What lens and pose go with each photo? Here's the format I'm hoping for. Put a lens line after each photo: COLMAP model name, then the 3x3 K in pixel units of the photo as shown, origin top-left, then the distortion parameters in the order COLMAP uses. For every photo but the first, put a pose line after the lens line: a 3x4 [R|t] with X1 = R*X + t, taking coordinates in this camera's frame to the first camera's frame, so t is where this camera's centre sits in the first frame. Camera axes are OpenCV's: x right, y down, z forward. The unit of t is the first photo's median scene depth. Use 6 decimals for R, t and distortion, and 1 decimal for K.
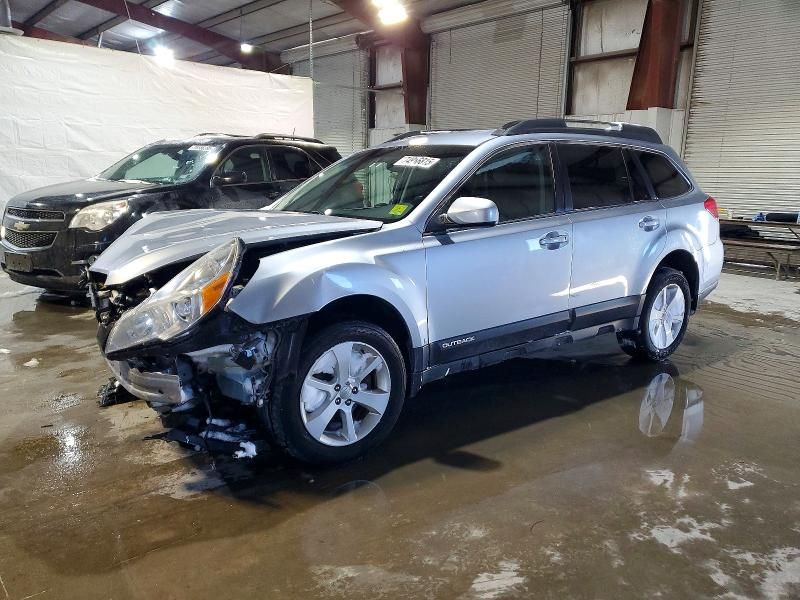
lens RADIAL K [[631.7, 0, 399.2], [0, 631.7, 295.9], [0, 0, 1]] dist [0.015236, -0.000088]
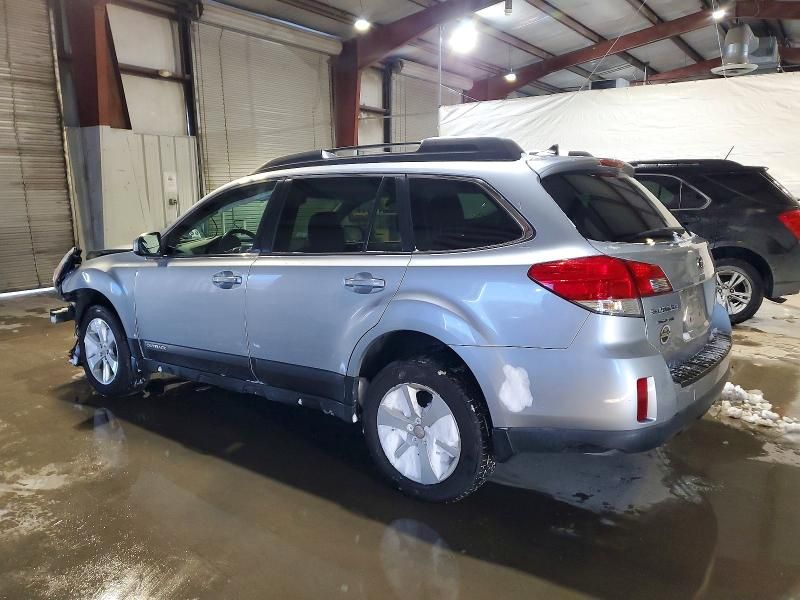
lens RADIAL K [[631.7, 0, 399.9], [0, 631.7, 305.7], [0, 0, 1]] dist [0.015236, -0.000088]
pose [[0.245589, 0.147290, -0.958119, 1.239692], [-0.172452, 0.979261, 0.106337, -0.195071], [0.953911, 0.139115, 0.265897, 0.987975]]
